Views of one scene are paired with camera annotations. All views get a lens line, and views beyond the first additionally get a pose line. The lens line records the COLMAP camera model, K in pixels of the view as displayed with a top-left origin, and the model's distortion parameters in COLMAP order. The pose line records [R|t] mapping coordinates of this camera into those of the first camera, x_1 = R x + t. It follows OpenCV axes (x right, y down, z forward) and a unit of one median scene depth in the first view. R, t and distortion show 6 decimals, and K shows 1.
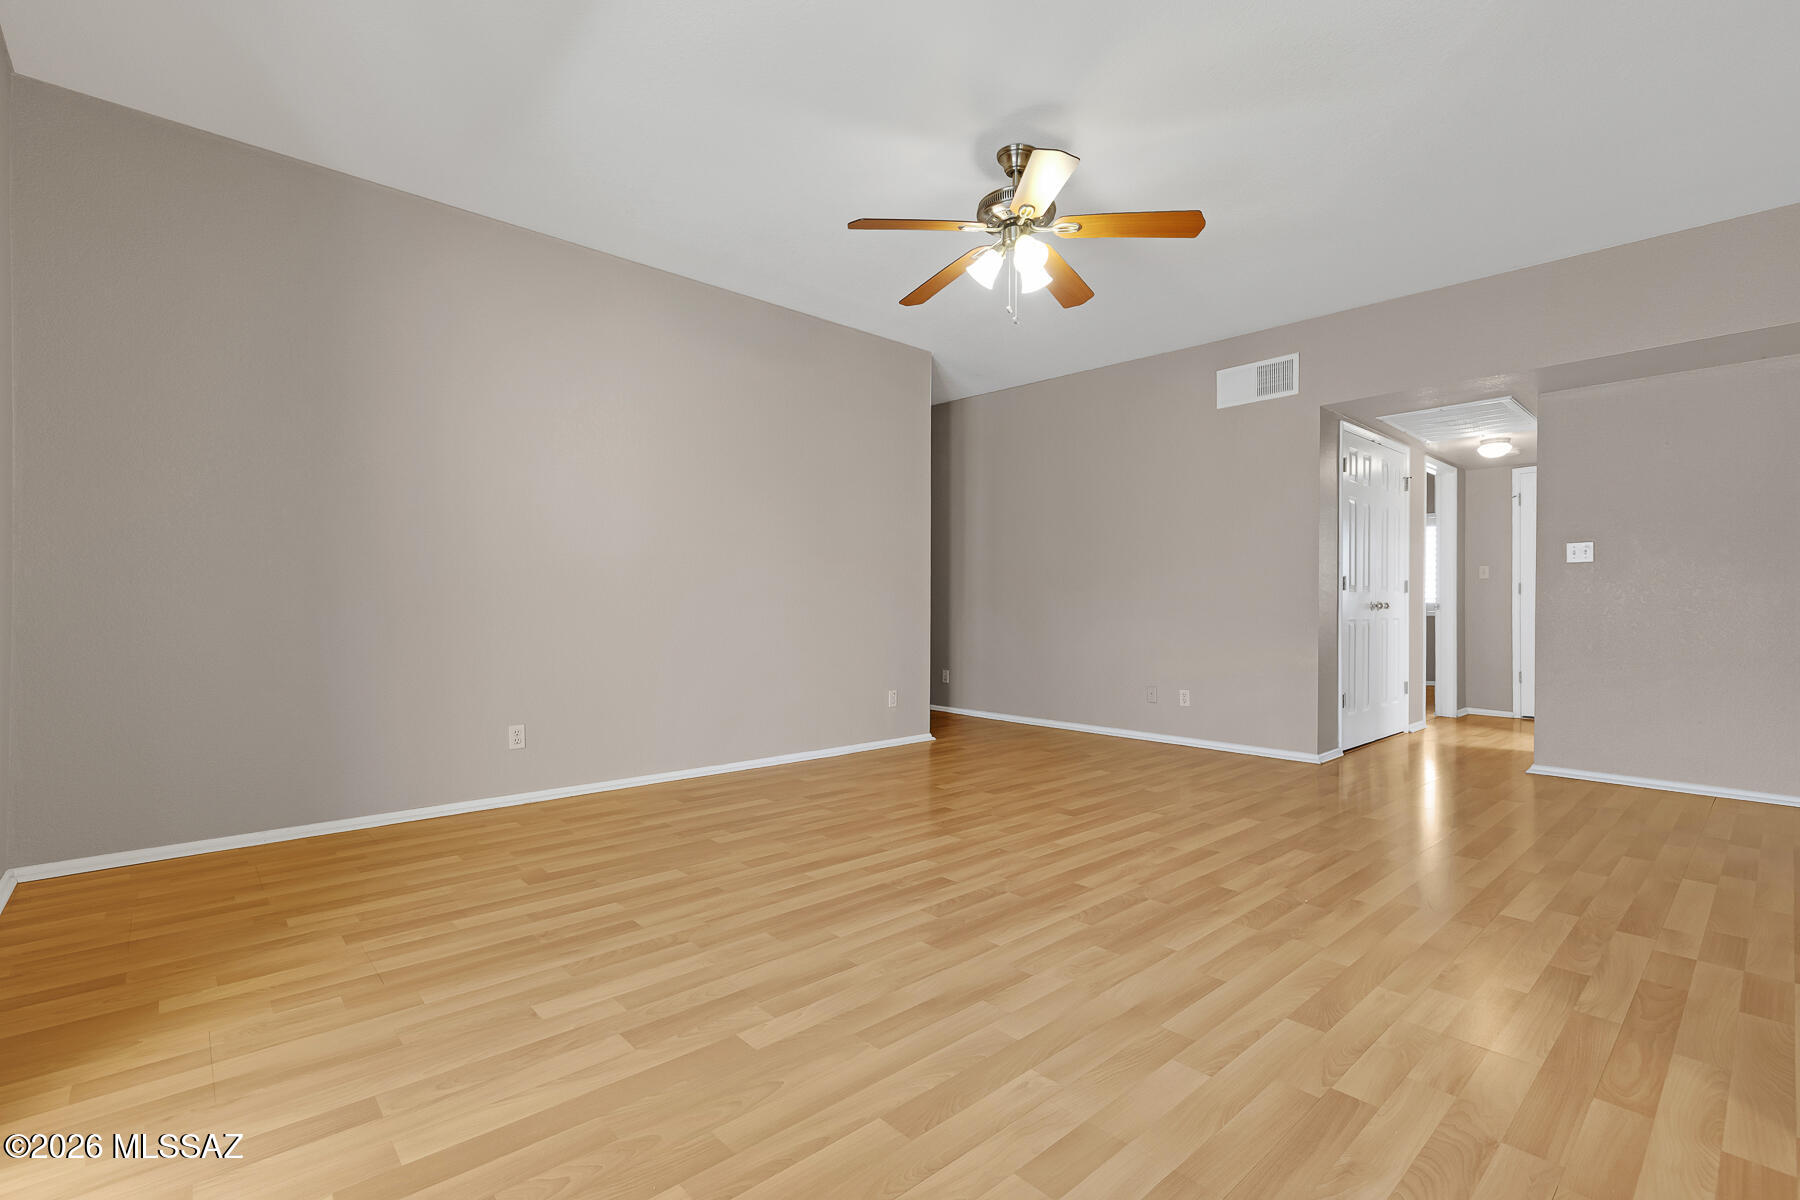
lens RADIAL K [[822.6, 0, 901.2], [0, 822.6, 604.1], [0, 0, 1]] dist [0.009270, -0.001010]
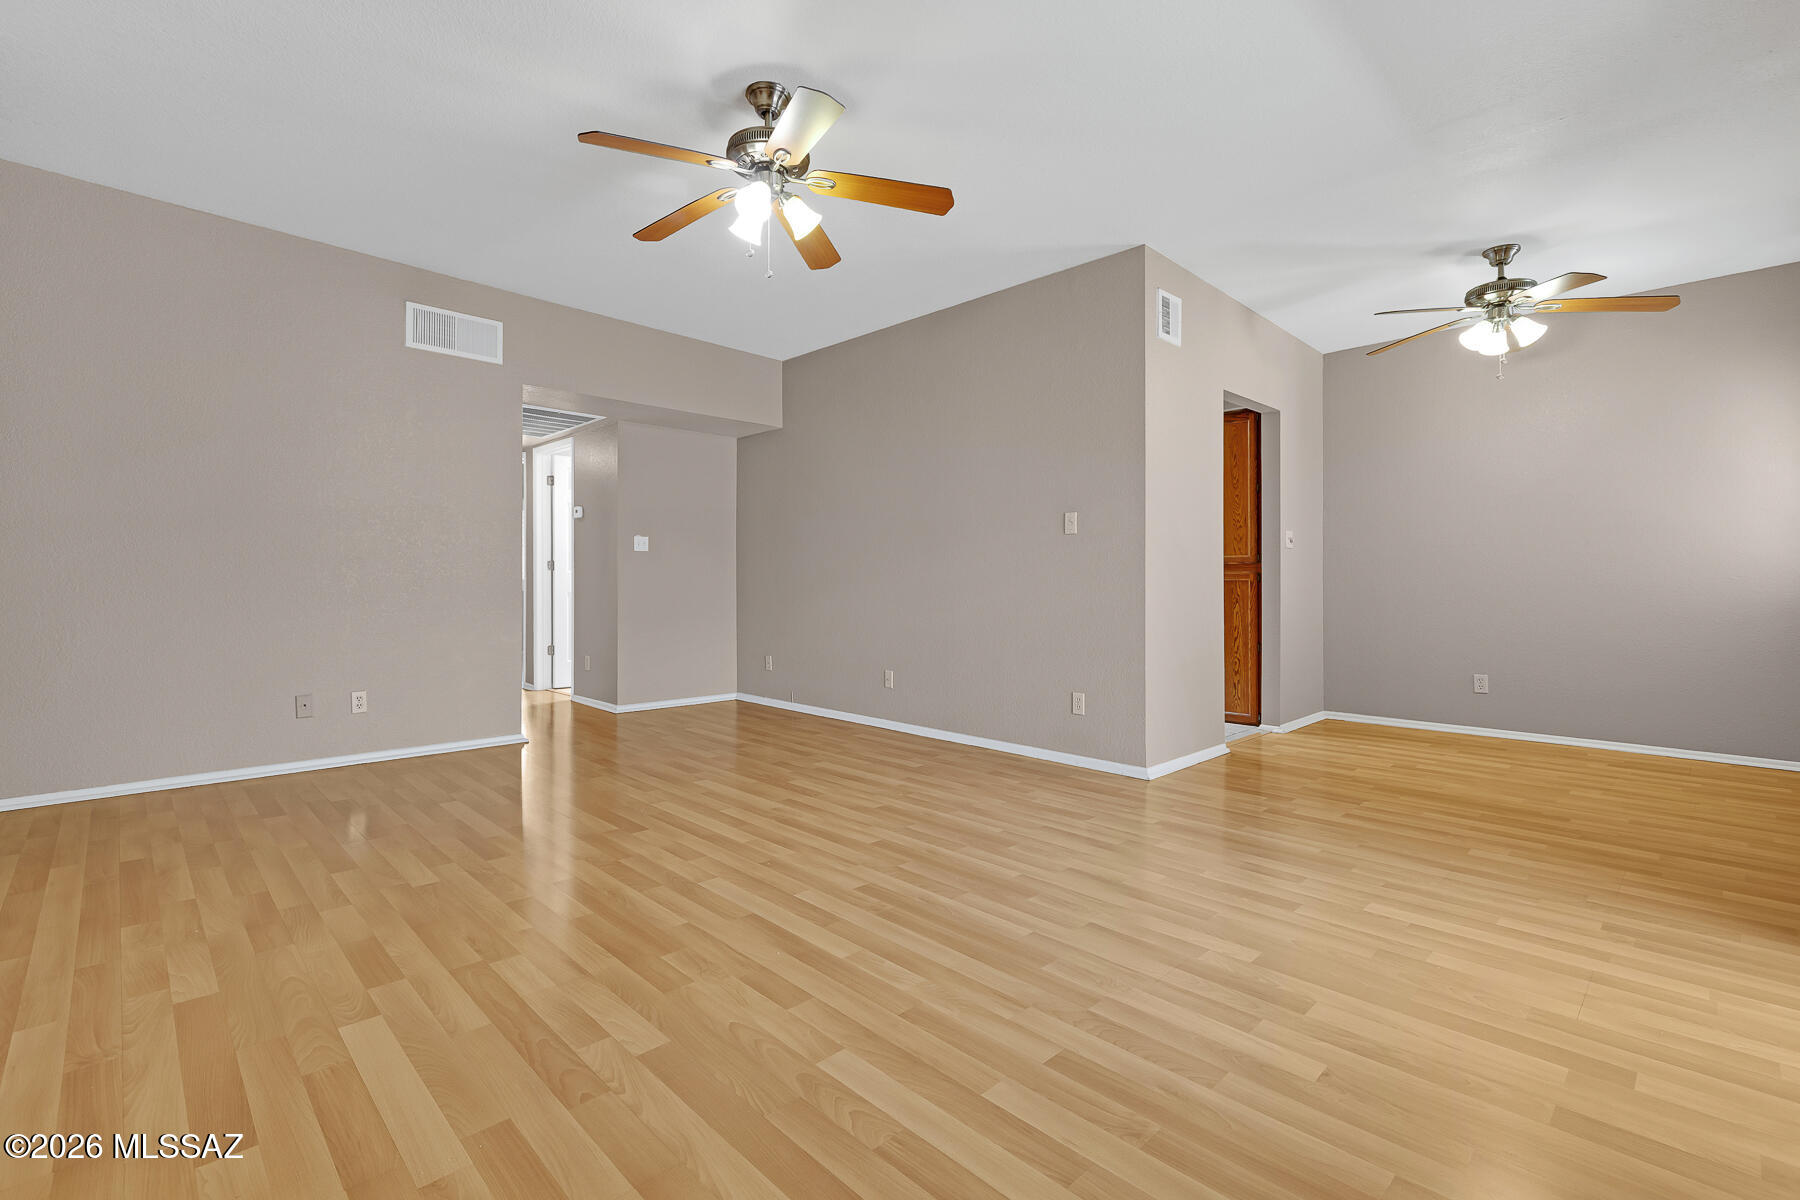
lens RADIAL K [[822.6, 0, 889.1], [0, 822.6, 584.0], [0, 0, 1]] dist [0.009270, -0.001010]
pose [[-0.042953, -0.006665, 0.999055, -0.840015], [-0.008928, 0.999940, 0.006287, -0.012807], [-0.999037, -0.008650, -0.043010, 0.976163]]
